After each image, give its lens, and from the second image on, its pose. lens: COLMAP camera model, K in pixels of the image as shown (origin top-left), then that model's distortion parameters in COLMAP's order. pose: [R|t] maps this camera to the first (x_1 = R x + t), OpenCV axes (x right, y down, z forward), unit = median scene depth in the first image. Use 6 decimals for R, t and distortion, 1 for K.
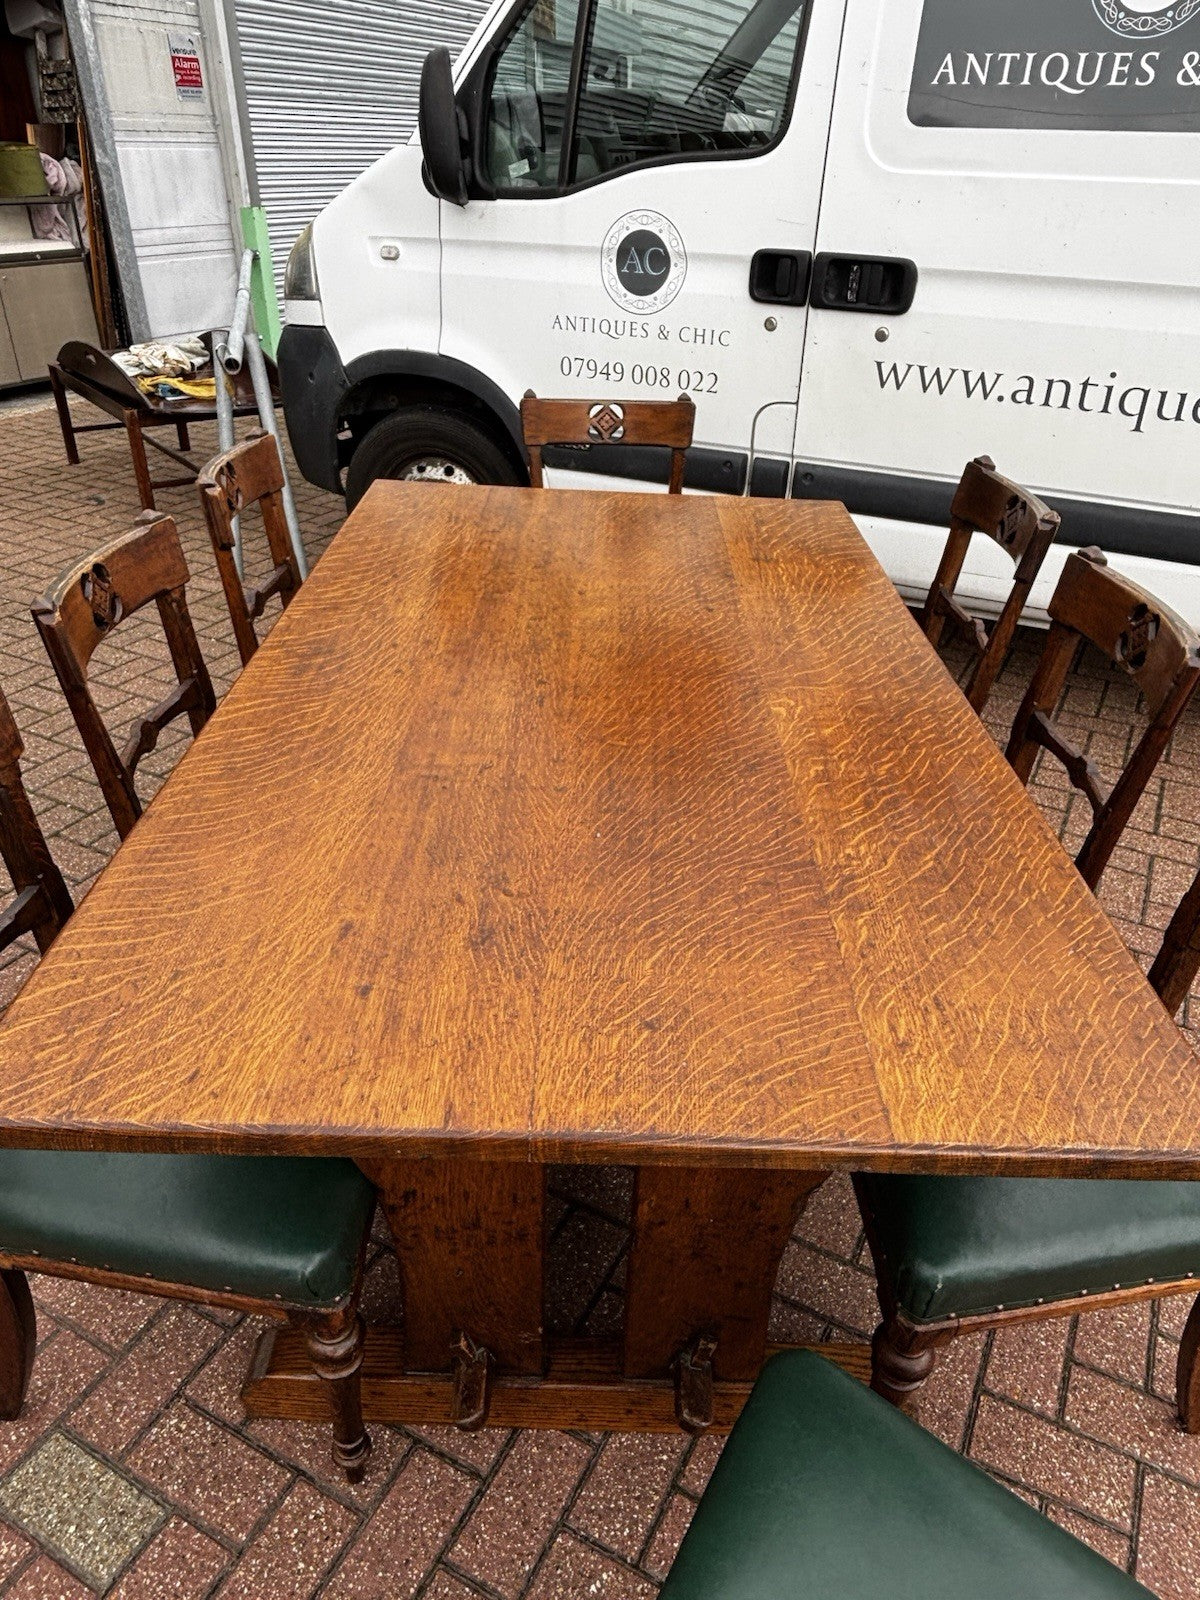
lens RADIAL K [[1094.7, 0, 606.6], [0, 1094.7, 781.6], [0, 0, 1]] dist [0.026671, -0.053162]
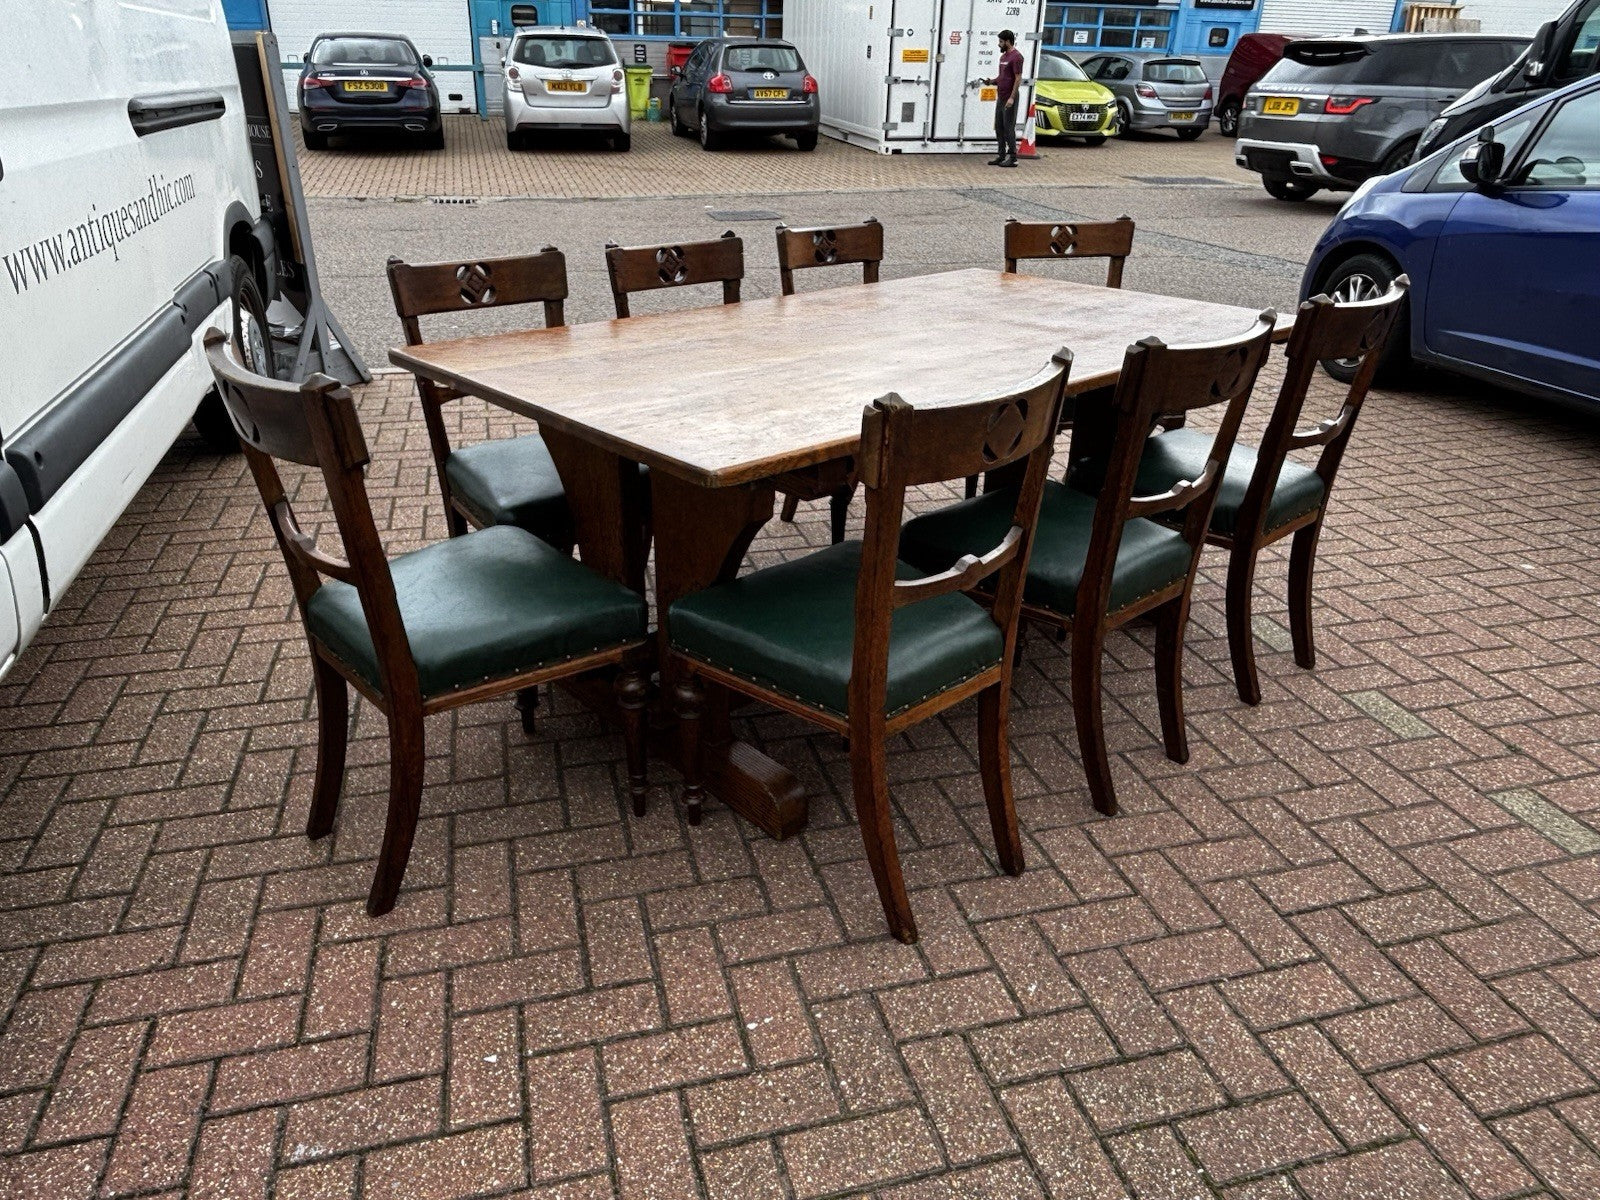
lens RADIAL K [[1093.2, 0, 794.1], [0, 1093.2, 593.5], [0, 0, 1]] dist [0.051125, -0.086890]
pose [[-0.677599, -0.344174, 0.649926, -0.567293], [0.334678, 0.642614, 0.689230, -0.545065], [-0.654866, 0.684537, -0.320248, 1.039676]]
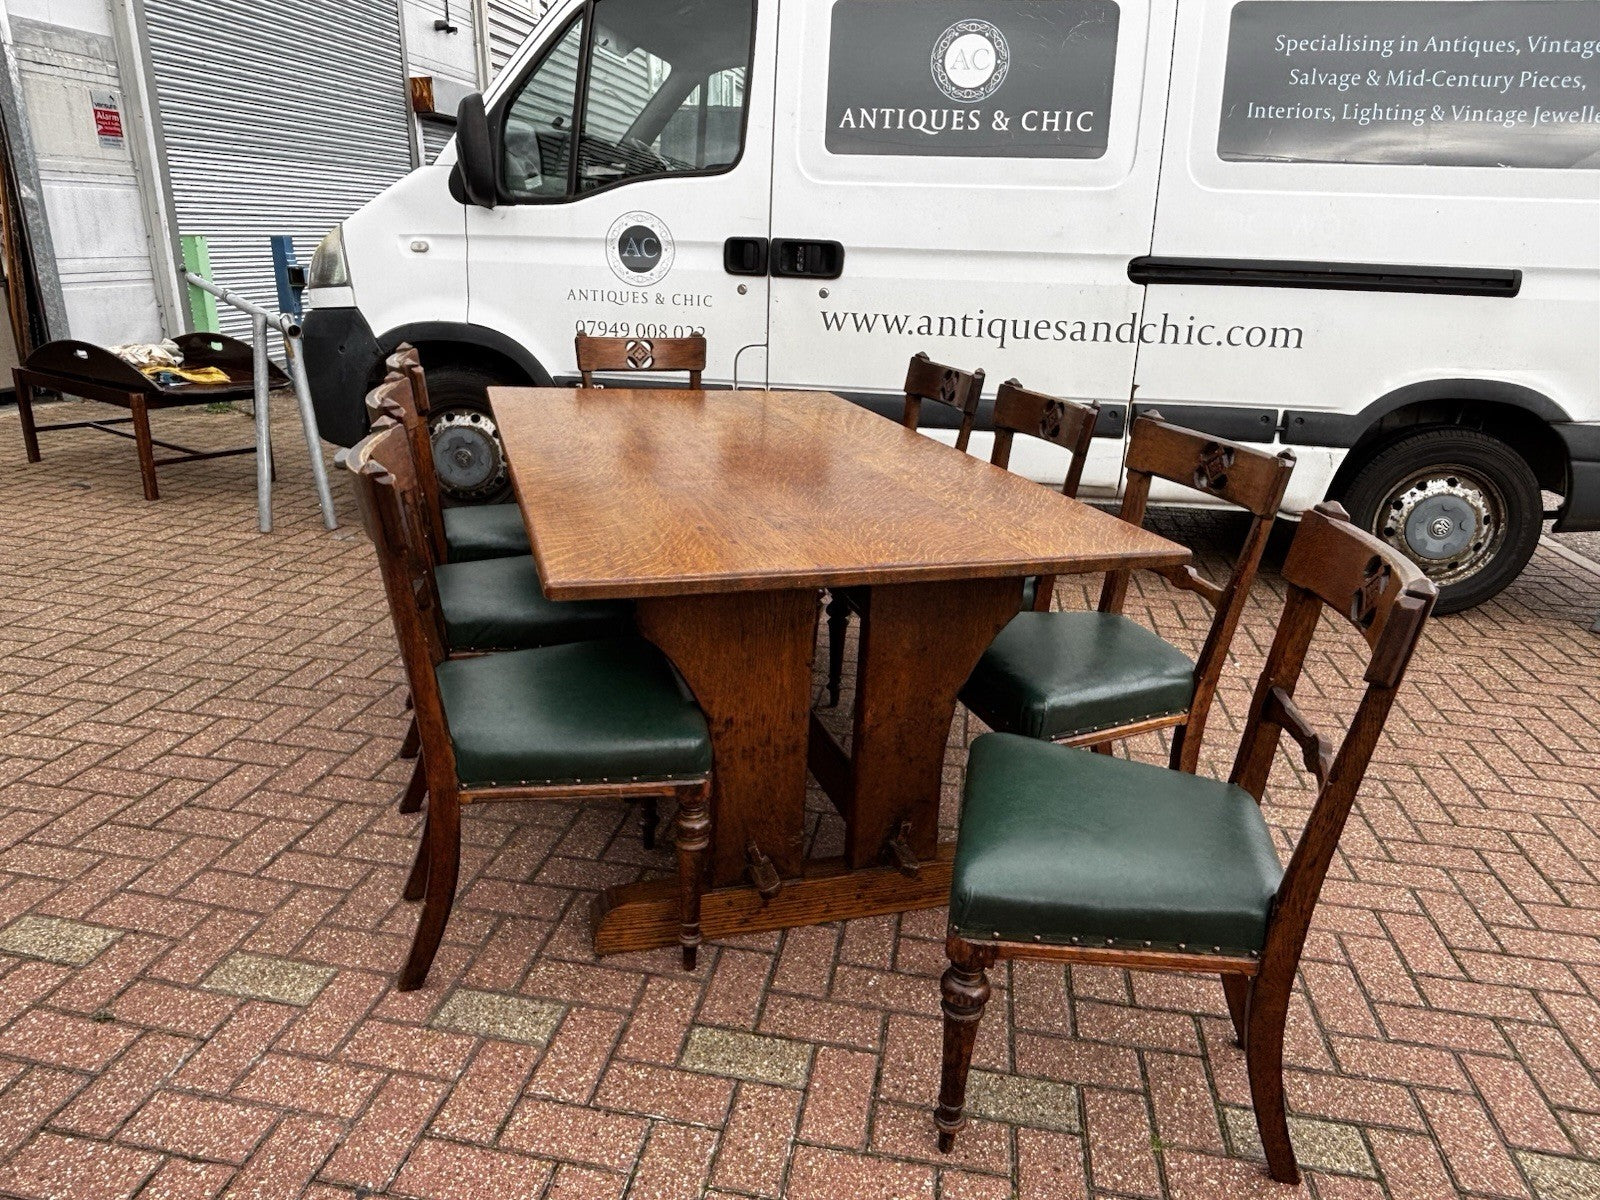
lens RADIAL K [[1093.2, 0, 794.1], [0, 1093.2, 593.5], [0, 0, 1]] dist [0.051125, -0.086890]
pose [[0.952797, -0.088612, 0.290390, -0.226109], [0.144137, 0.973823, -0.175767, 0.207845], [-0.267214, 0.209326, 0.940627, -0.228961]]
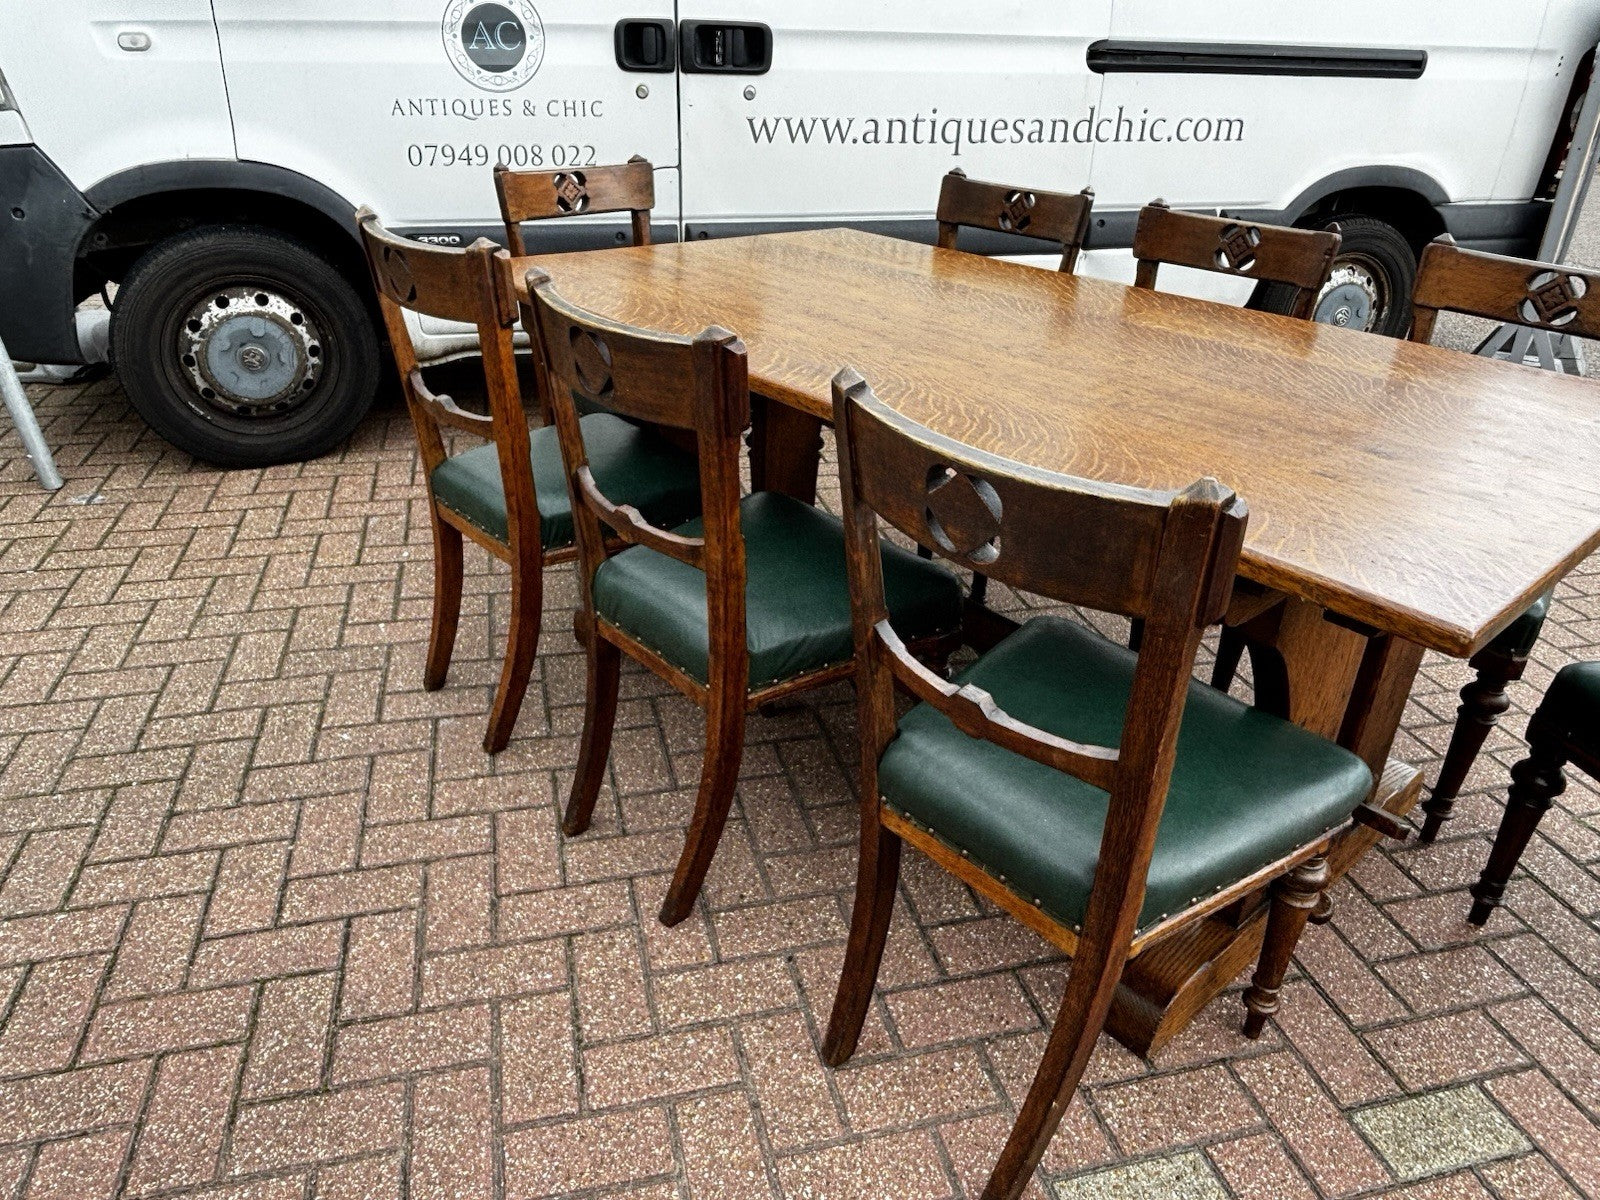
lens RADIAL K [[1093.2, 0, 794.1], [0, 1093.2, 593.5], [0, 0, 1]] dist [0.051125, -0.086890]
pose [[0.742258, -0.311739, 0.593188, -0.522524], [0.329253, 0.940645, 0.082343, -0.011099], [-0.583649, 0.134189, 0.800842, 0.155760]]
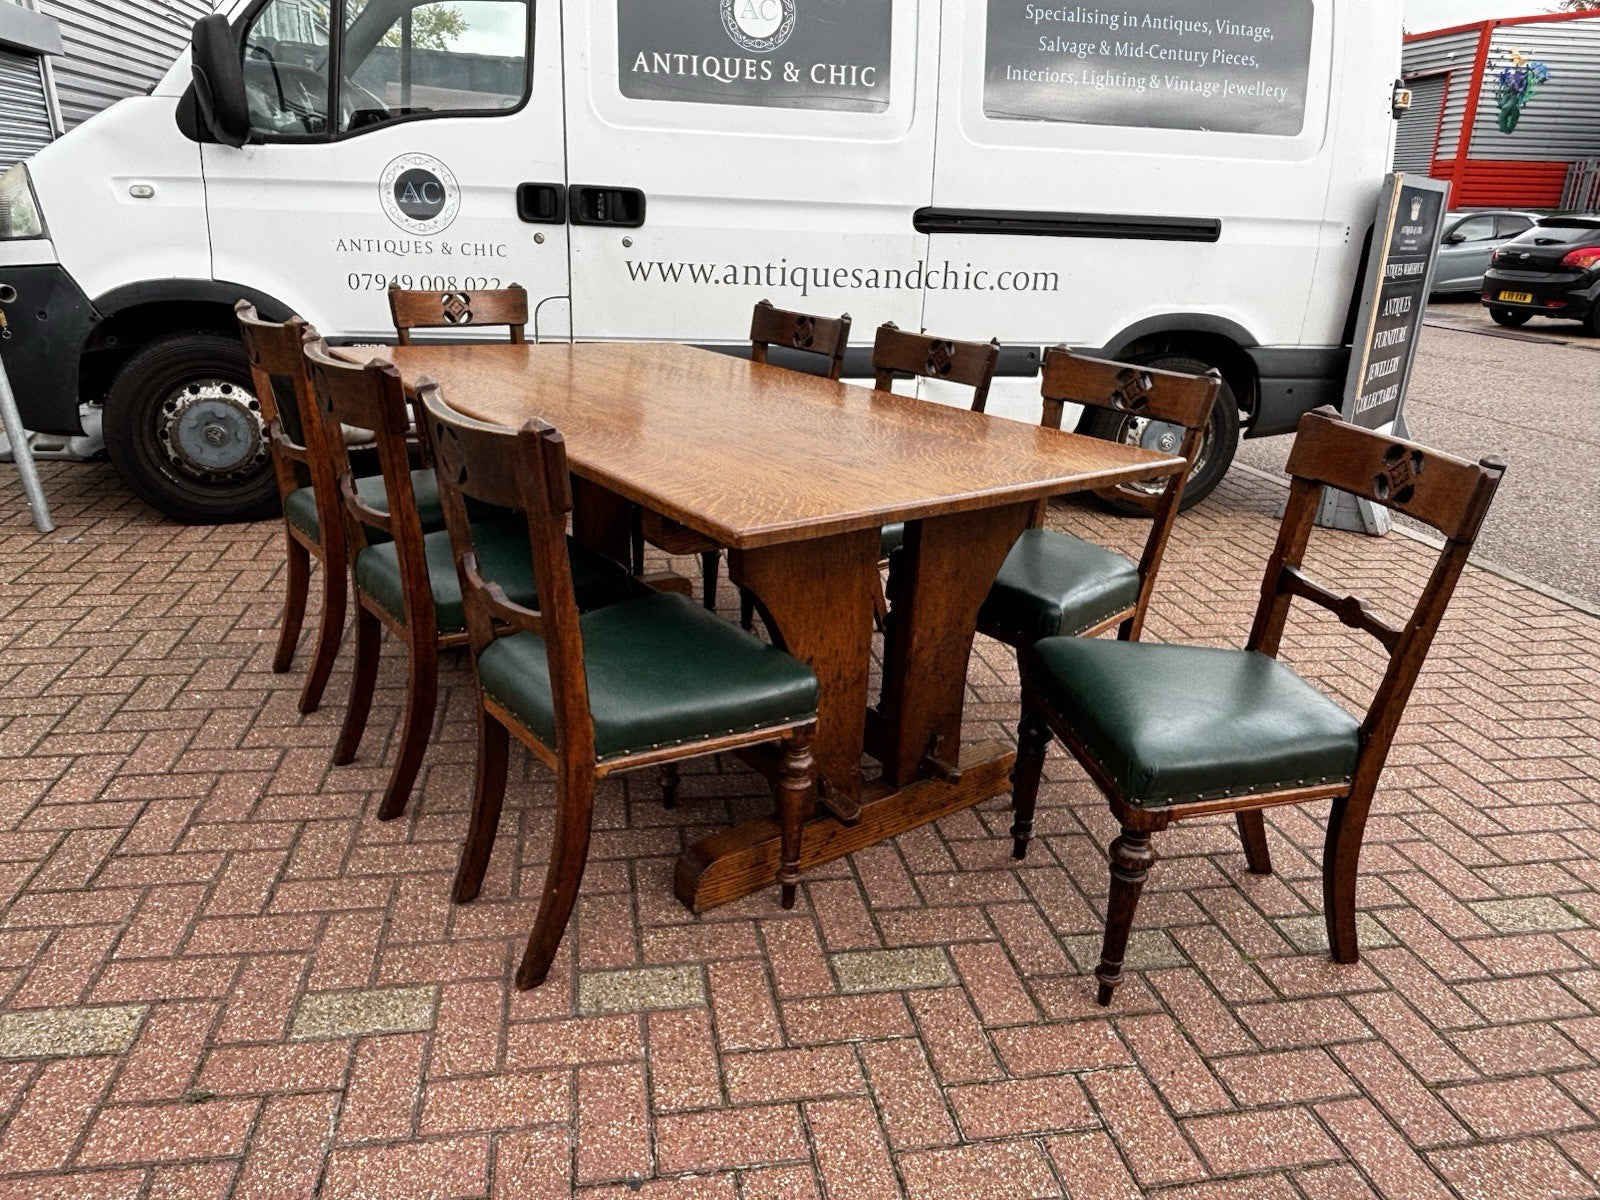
lens RADIAL K [[1093.2, 0, 794.1], [0, 1093.2, 593.5], [0, 0, 1]] dist [0.051125, -0.086890]
pose [[0.785218, -0.198641, 0.586494, -0.475441], [0.290279, 0.954713, -0.065282, 0.162302], [-0.546965, 0.221508, 0.807318, -0.126483]]
